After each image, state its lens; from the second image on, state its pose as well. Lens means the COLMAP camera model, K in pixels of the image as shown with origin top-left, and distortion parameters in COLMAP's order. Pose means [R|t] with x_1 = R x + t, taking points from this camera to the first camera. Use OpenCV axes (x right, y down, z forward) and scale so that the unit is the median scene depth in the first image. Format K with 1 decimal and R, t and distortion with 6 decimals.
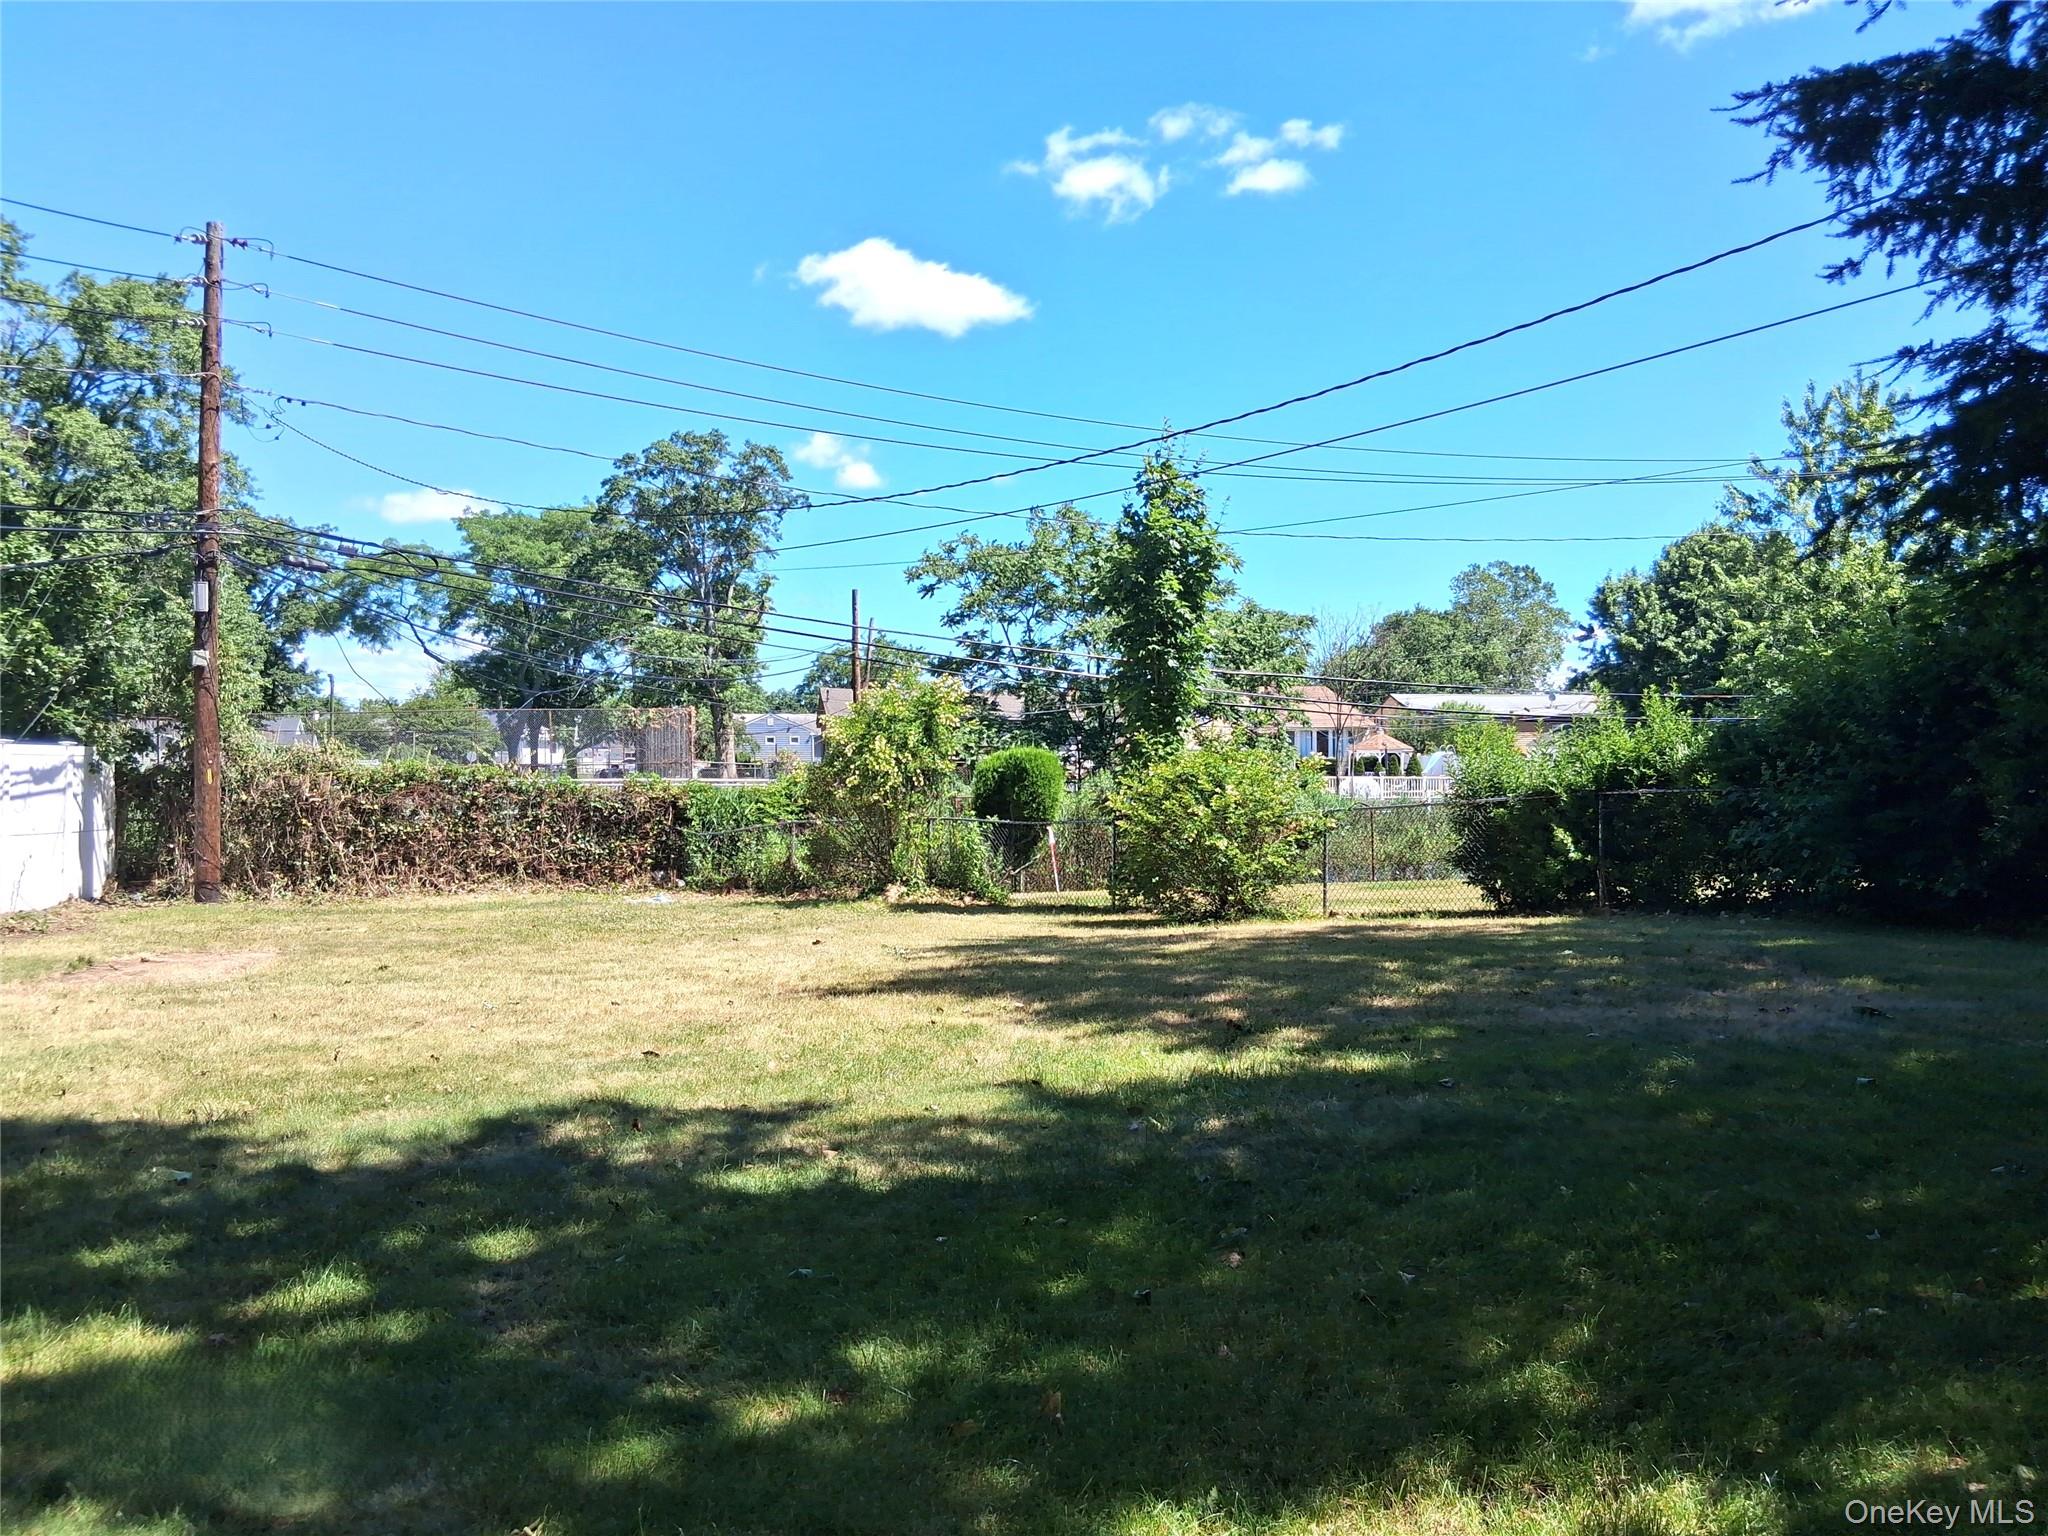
lens RADIAL K [[1562.6, 0, 1030.1], [0, 1562.6, 780.5], [0, 0, 1]] dist [0.091638, -0.159022]
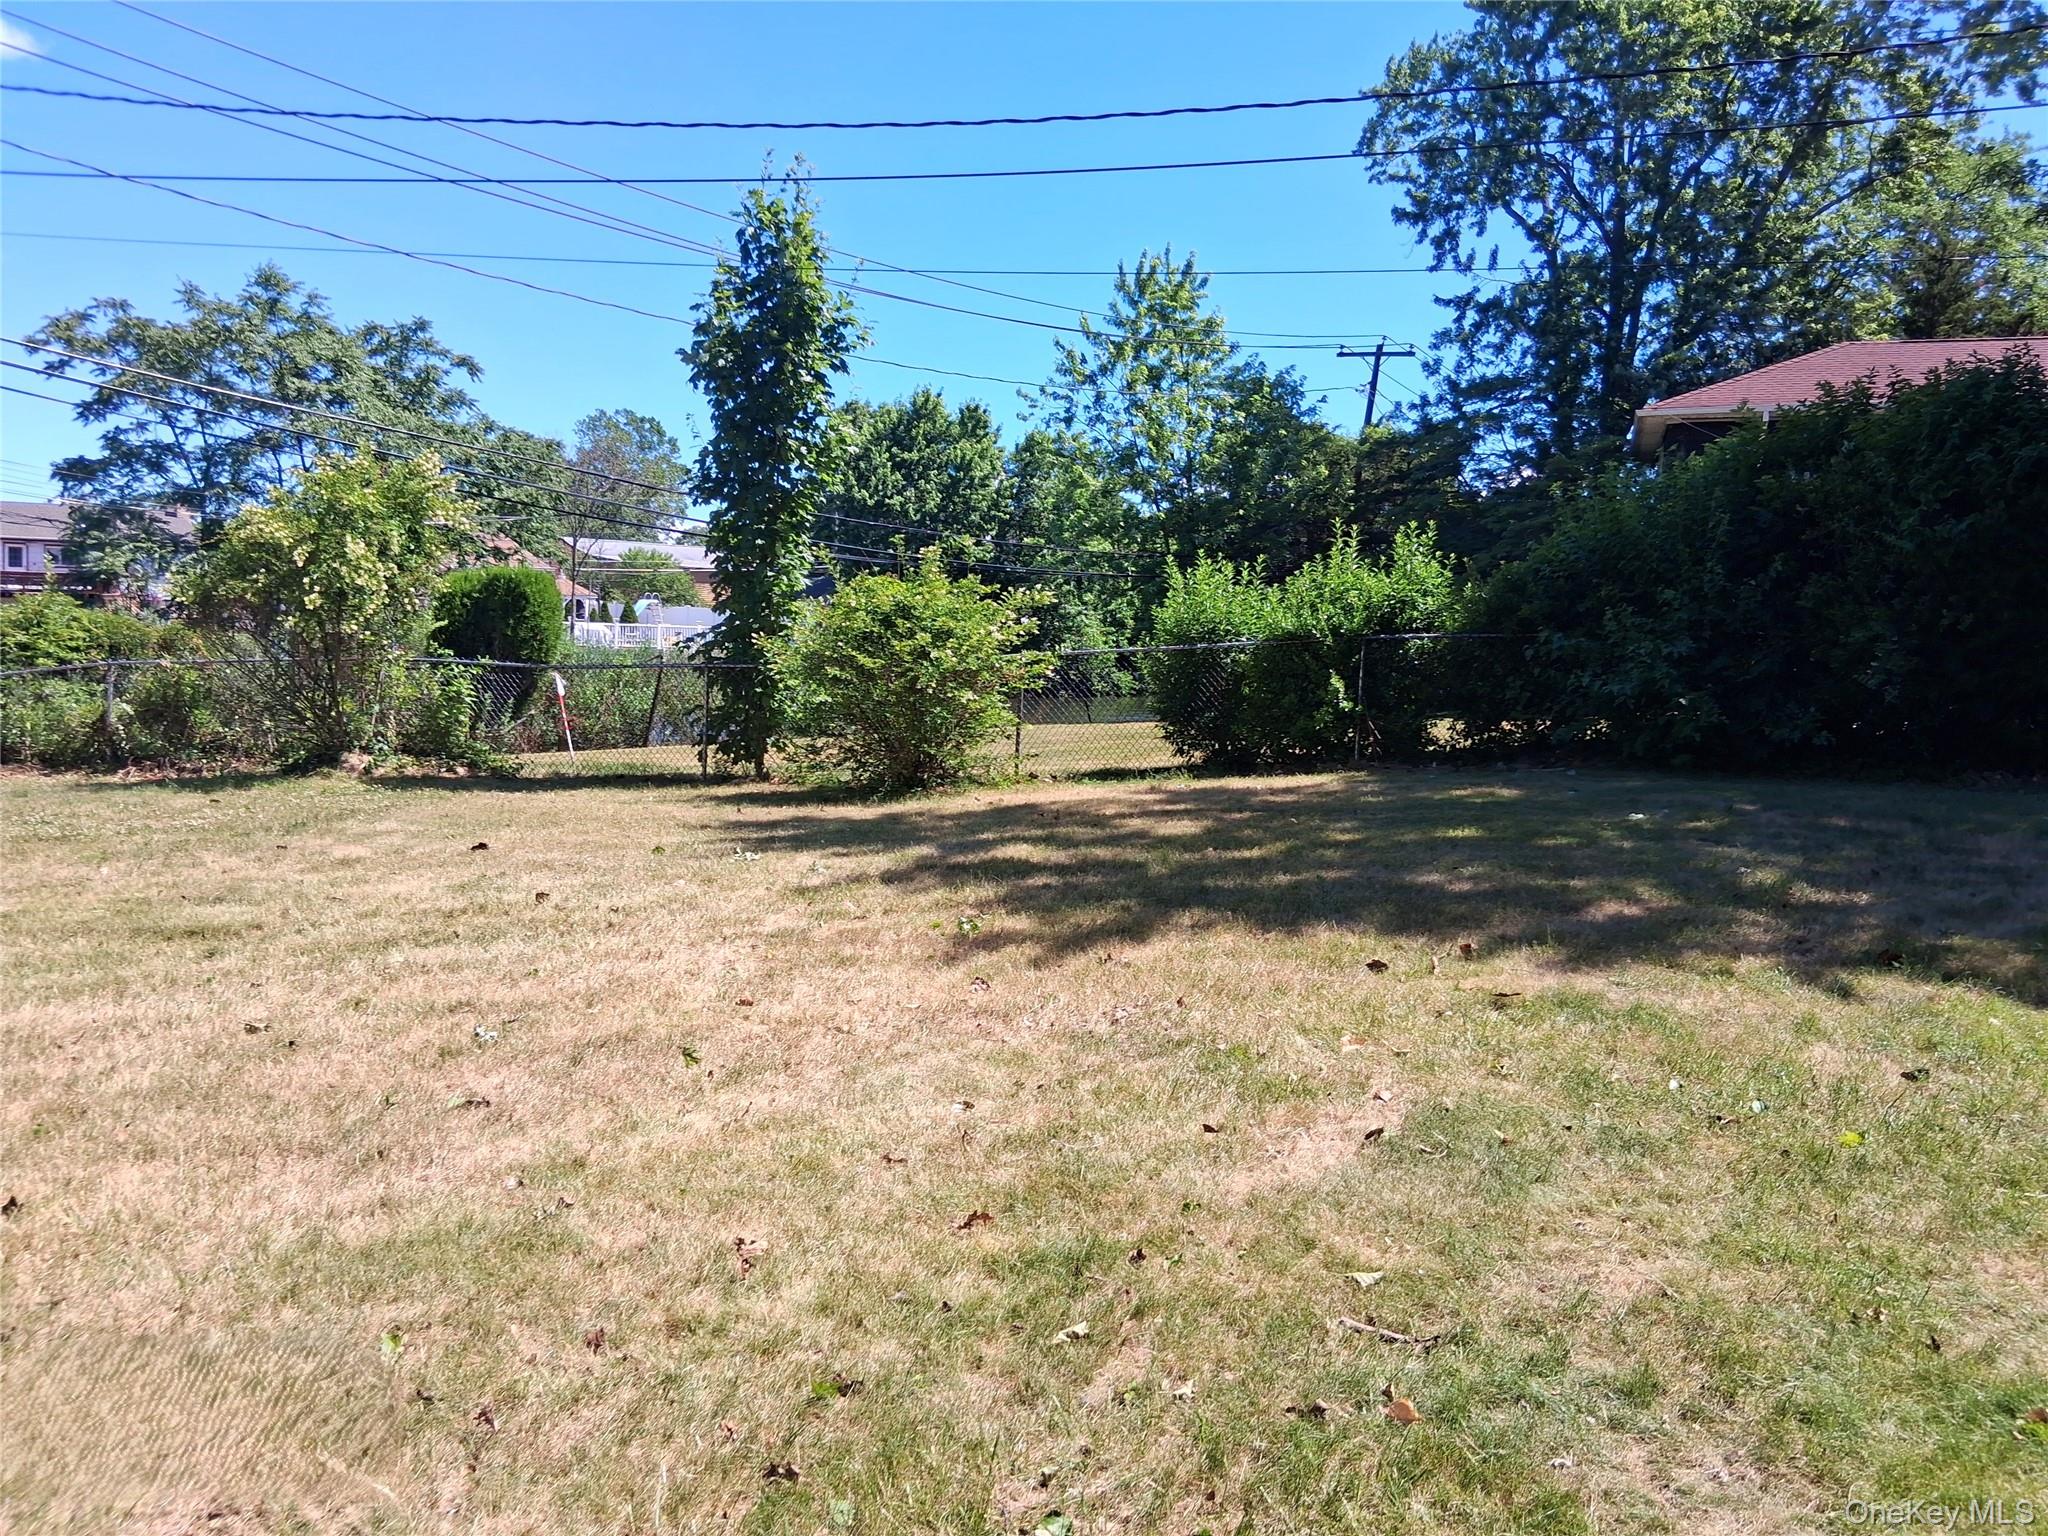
lens RADIAL K [[1562.6, 0, 1030.1], [0, 1562.6, 780.5], [0, 0, 1]] dist [0.091638, -0.159022]
pose [[0.853313, -0.029693, 0.520552, -0.178877], [-0.018883, 0.995962, 0.087764, 0.009743], [-0.521056, -0.084719, 0.849307, 0.213414]]
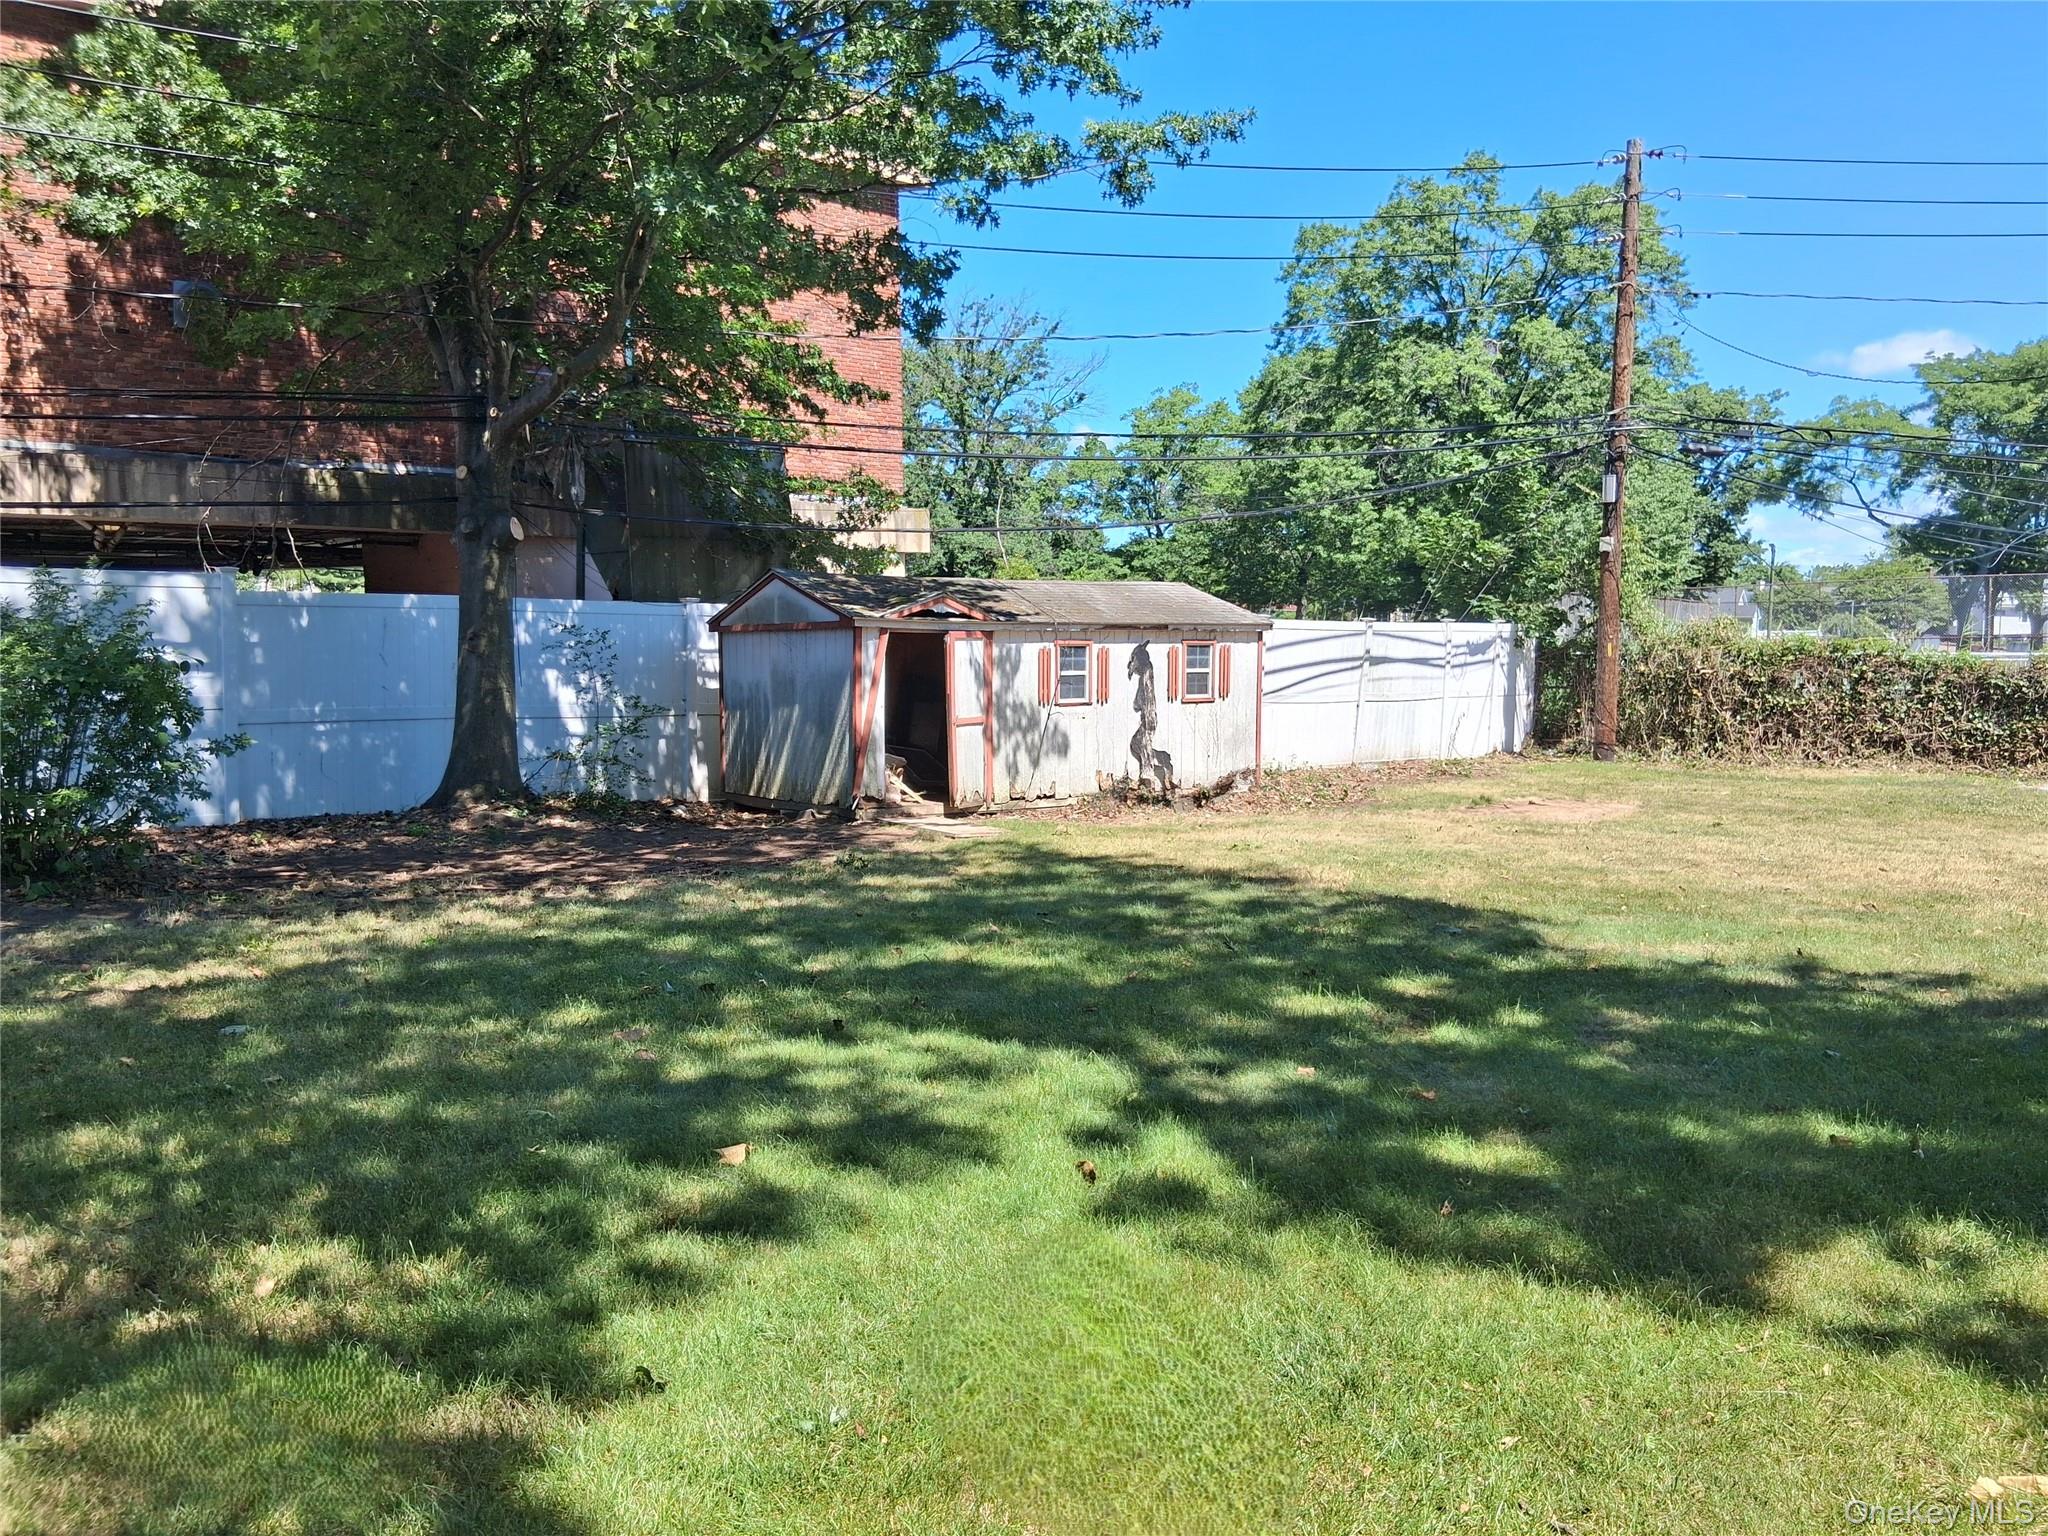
lens RADIAL K [[1562.6, 0, 1030.1], [0, 1562.6, 780.5], [0, 0, 1]] dist [0.091638, -0.159022]
pose [[0.655514, 0.068435, -0.752076, 0.056308], [-0.006746, 0.996376, 0.084785, -0.001897], [0.755153, -0.050504, 0.653601, -0.046181]]
